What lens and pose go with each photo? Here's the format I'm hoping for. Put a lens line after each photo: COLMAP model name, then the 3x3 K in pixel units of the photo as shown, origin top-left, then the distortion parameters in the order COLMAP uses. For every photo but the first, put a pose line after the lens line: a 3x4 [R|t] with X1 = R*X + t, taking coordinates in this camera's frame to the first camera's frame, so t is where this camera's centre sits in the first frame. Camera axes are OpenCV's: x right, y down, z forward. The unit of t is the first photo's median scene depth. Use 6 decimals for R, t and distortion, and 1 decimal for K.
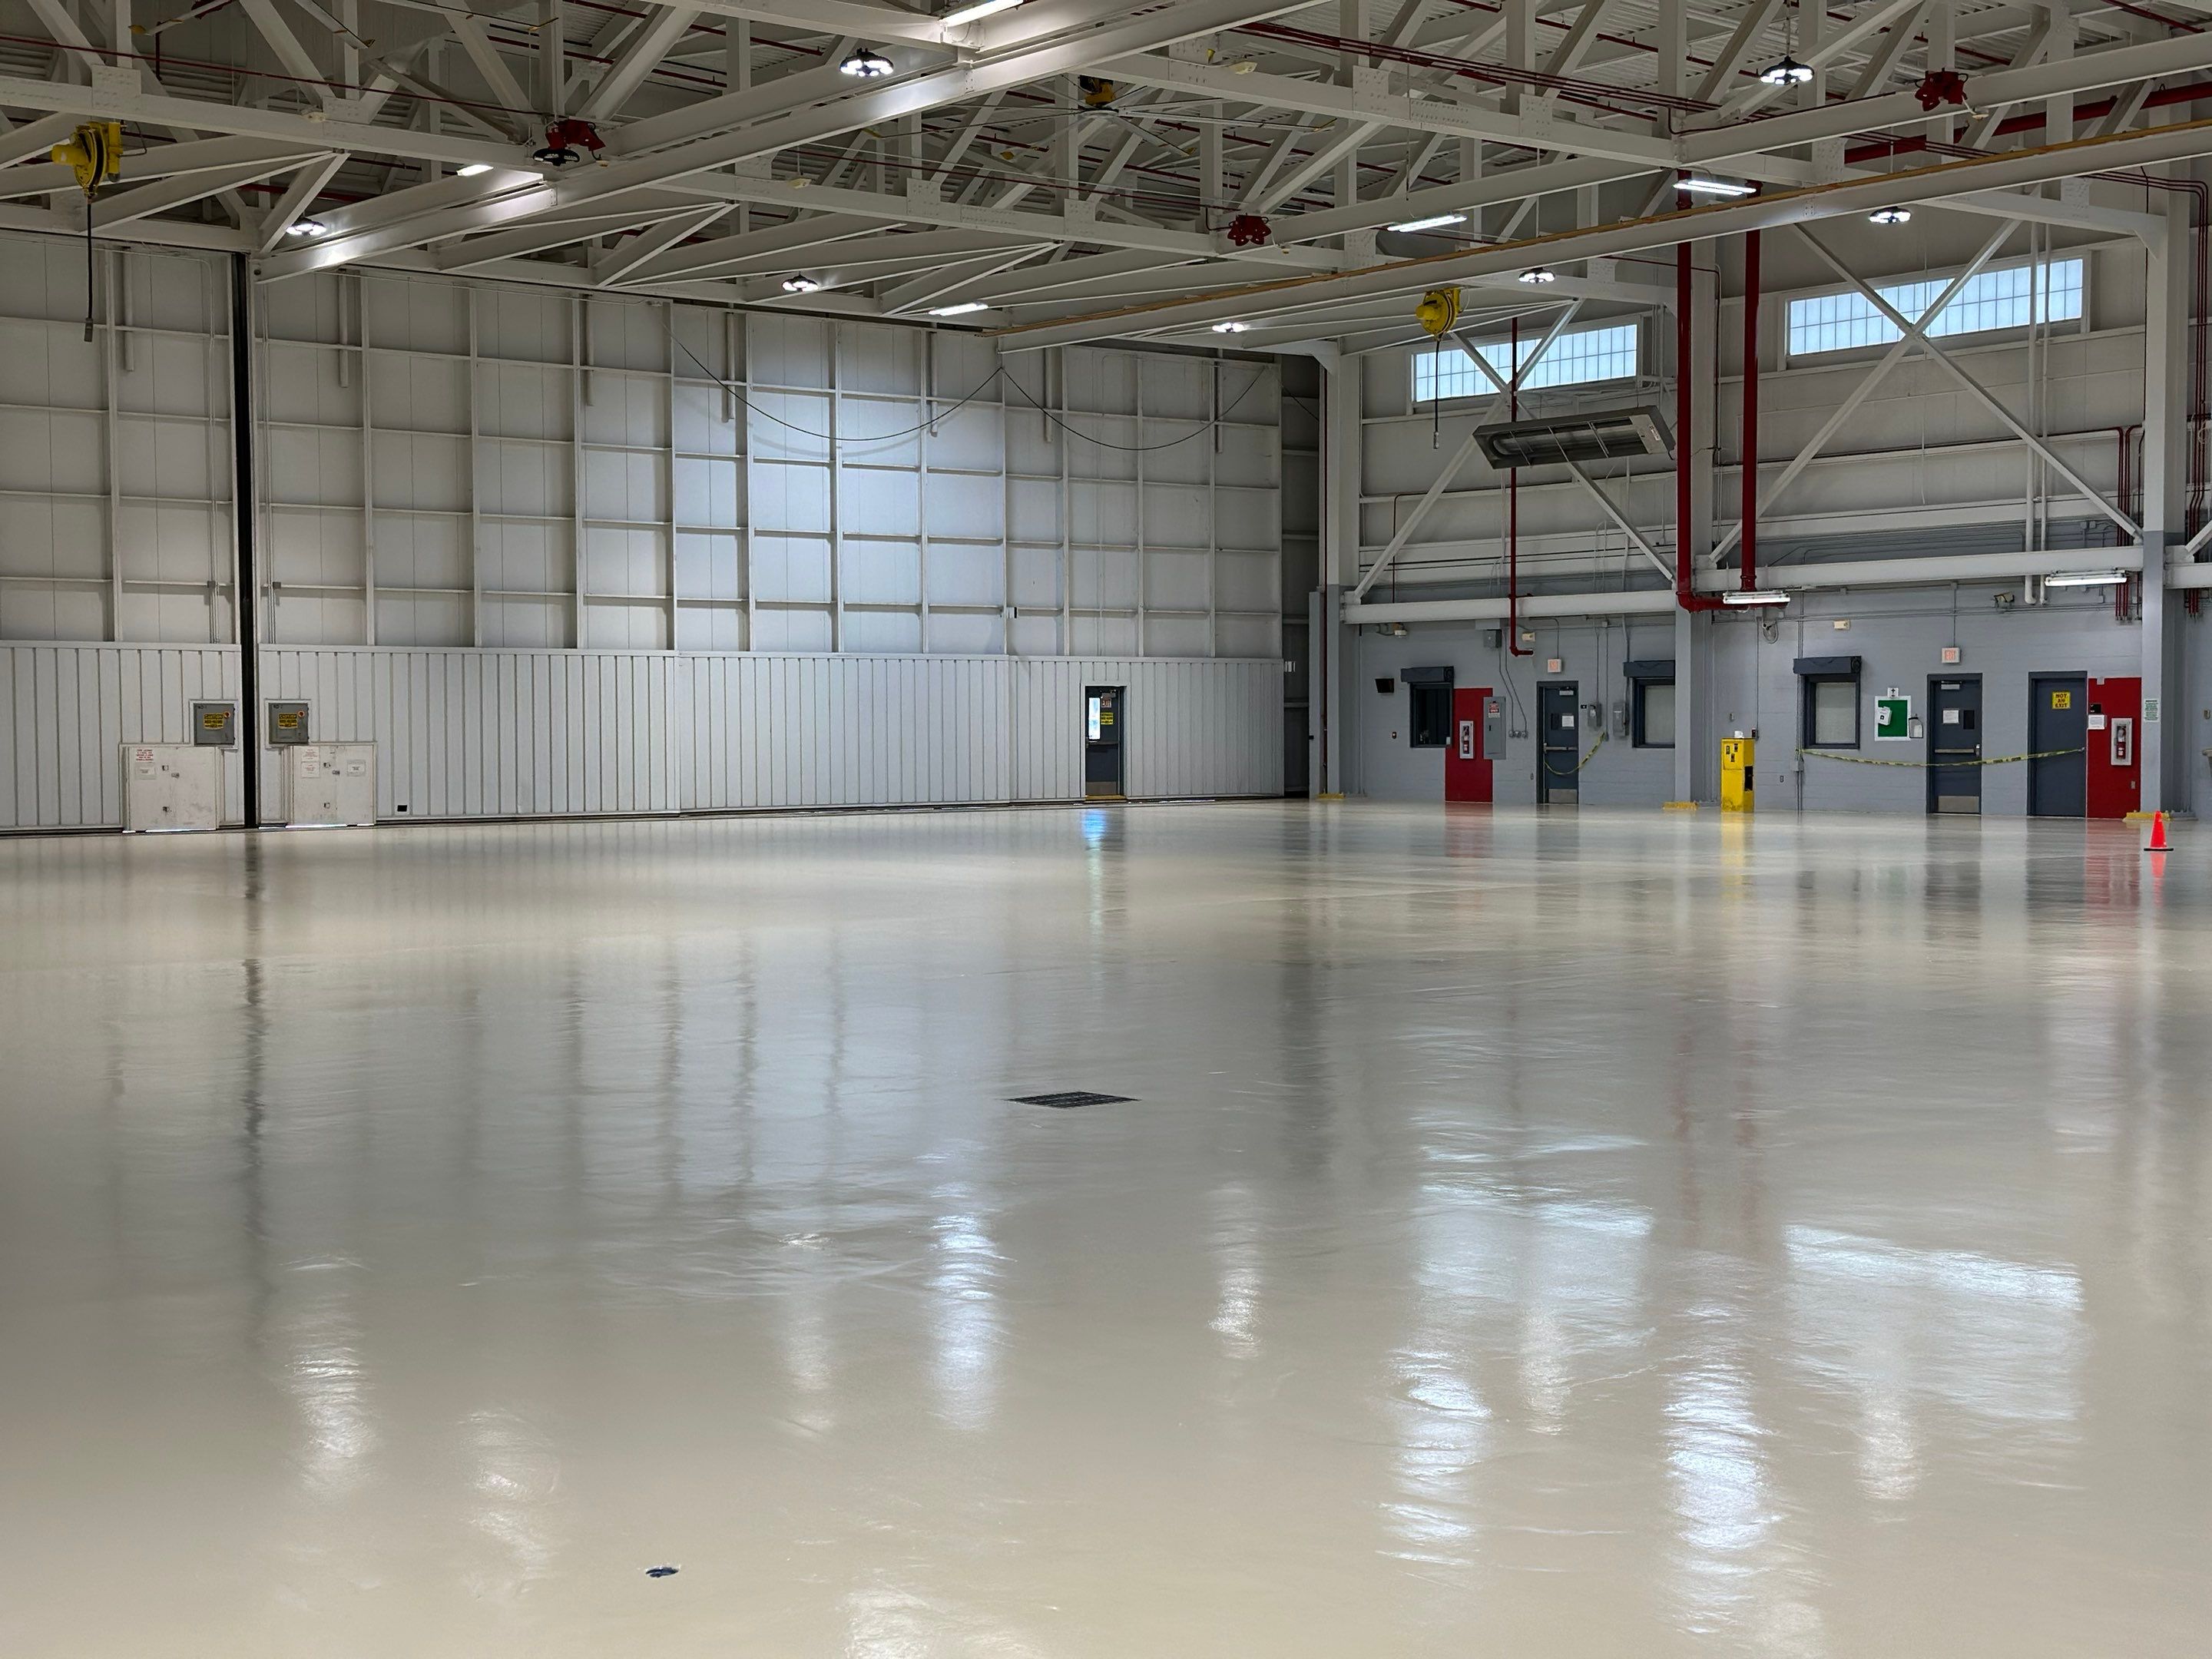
lens RADIAL K [[3133.7, 0, 1082.1], [0, 3133.7, 826.8], [0, 0, 1]] dist [0.168050, -0.194601]
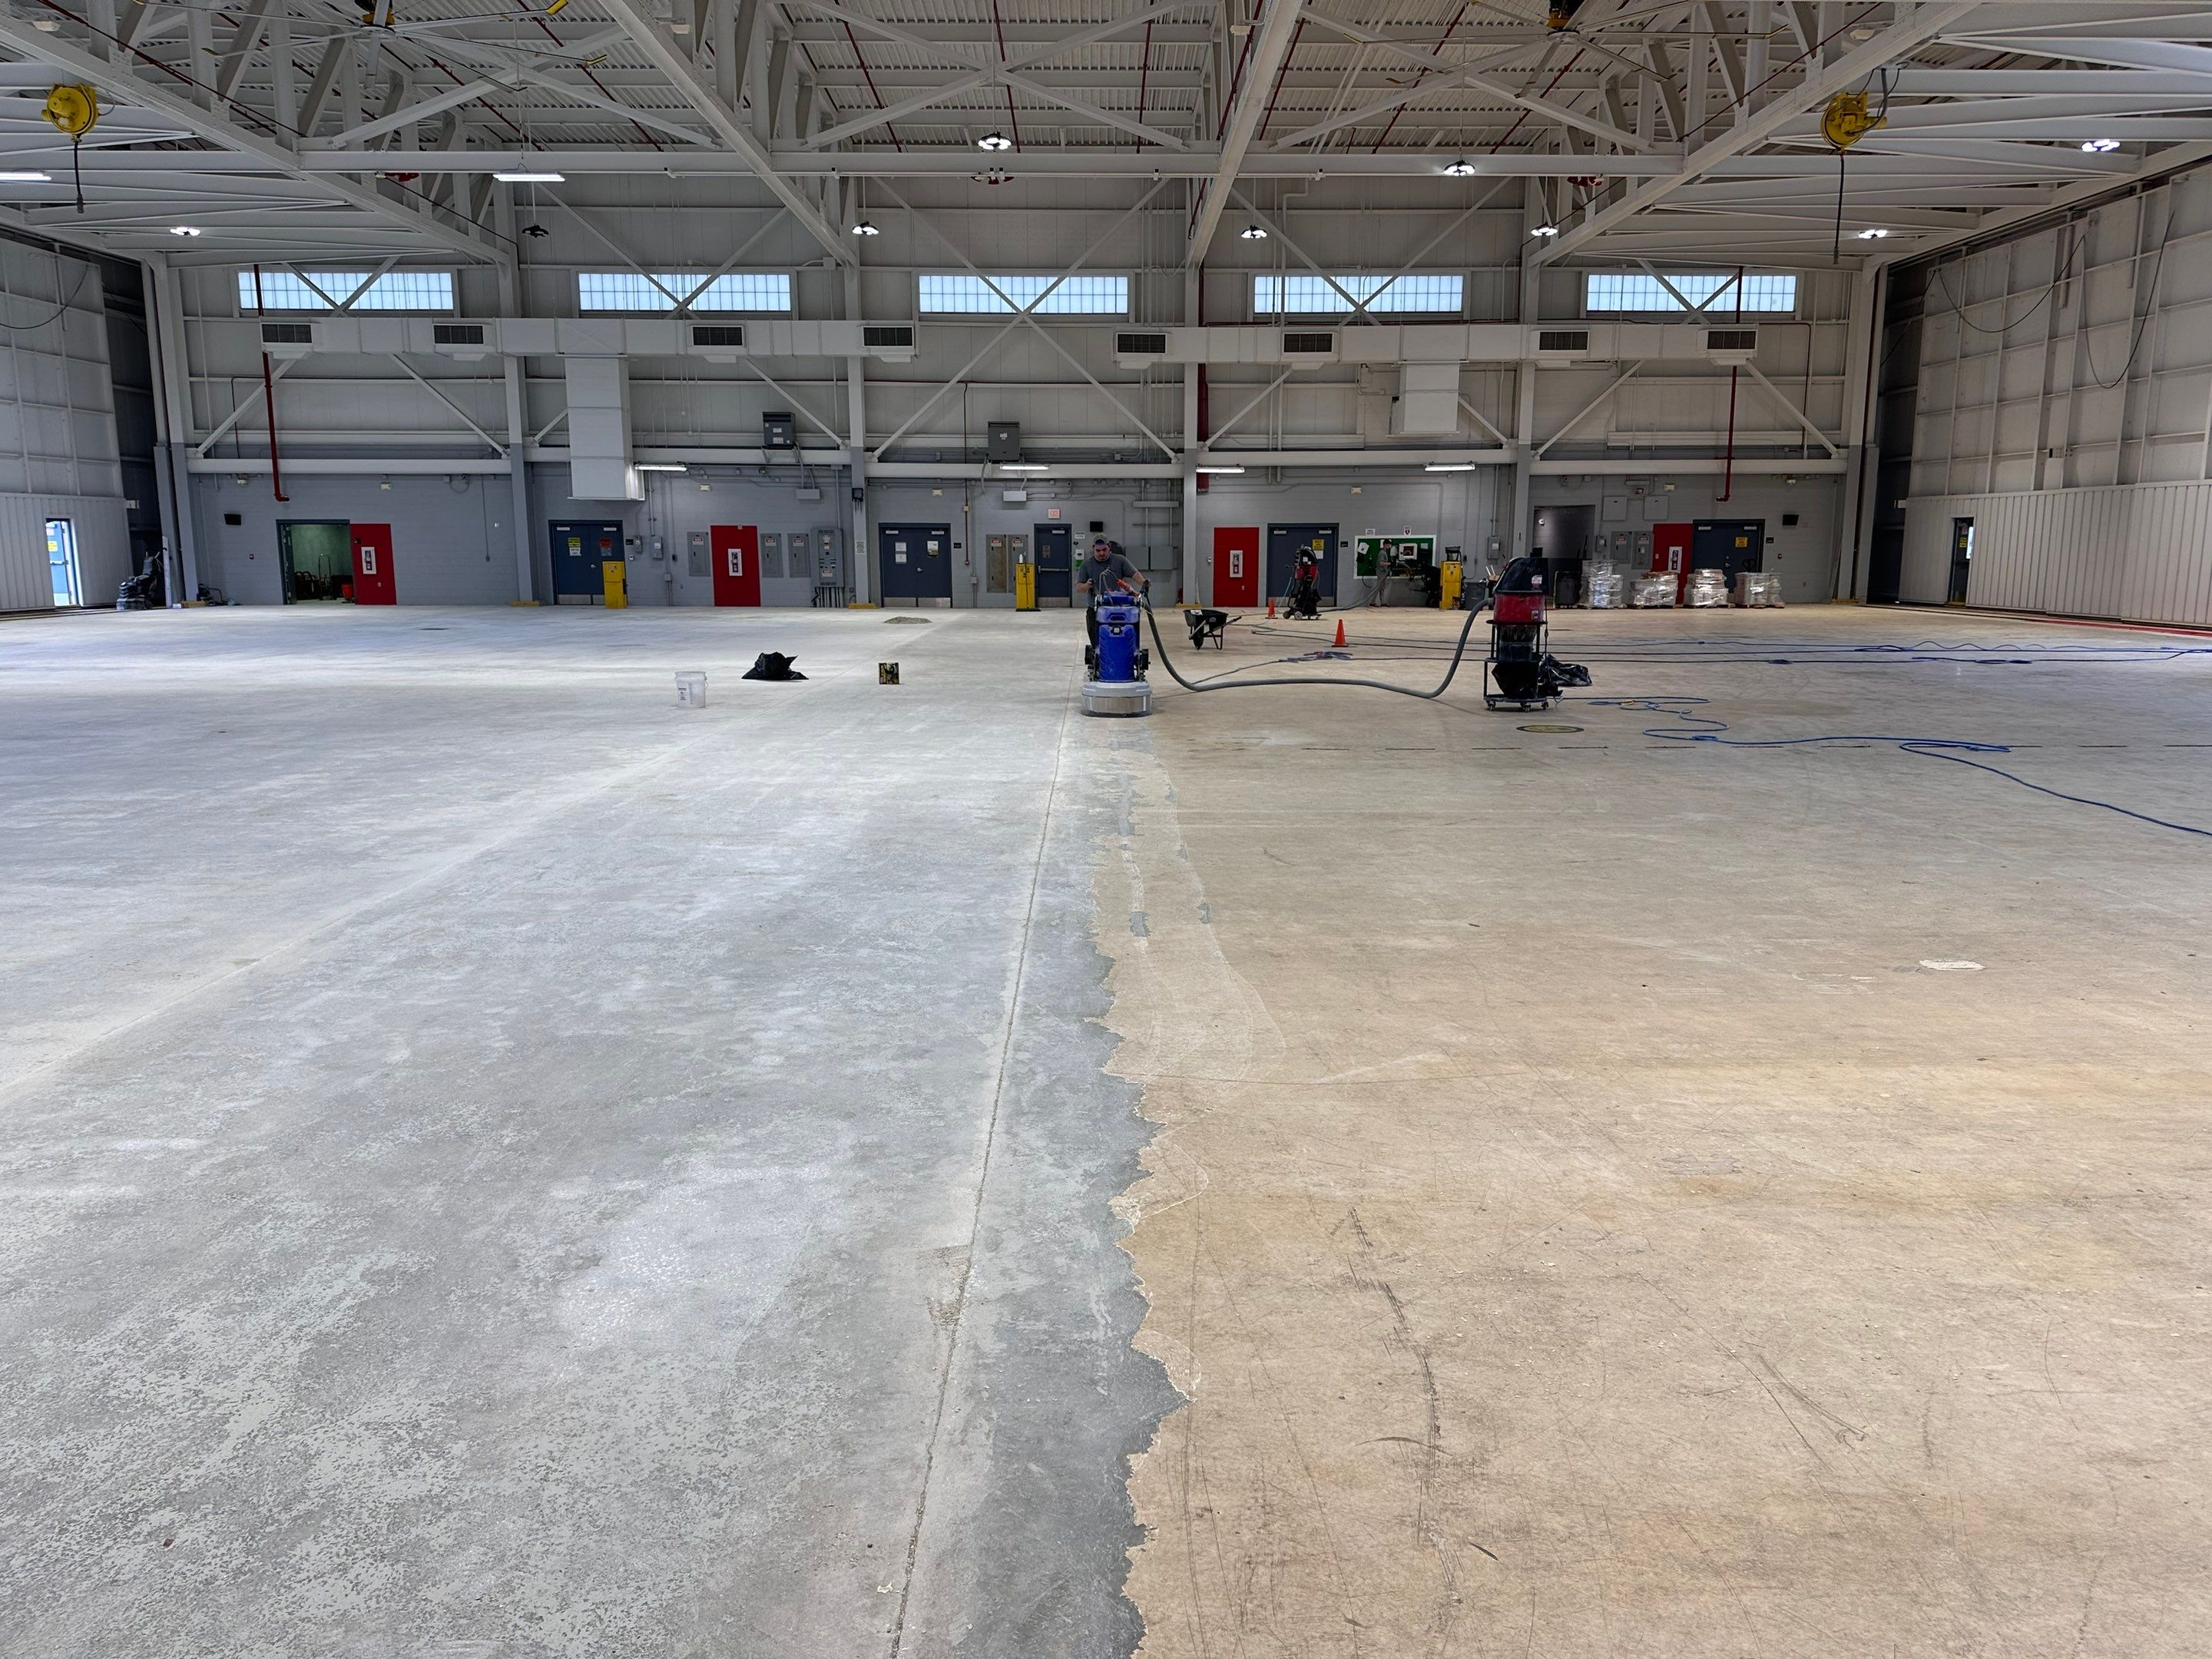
lens RADIAL K [[1565.5, 0, 1106.9], [0, 1565.5, 799.0], [0, 0, 1]] dist [0.055924, -0.067766]
pose [[0.625850, -0.116143, 0.771248, -0.245575], [0.020928, 0.990995, 0.132252, -0.008727], [-0.779663, -0.066629, 0.622645, 0.309160]]
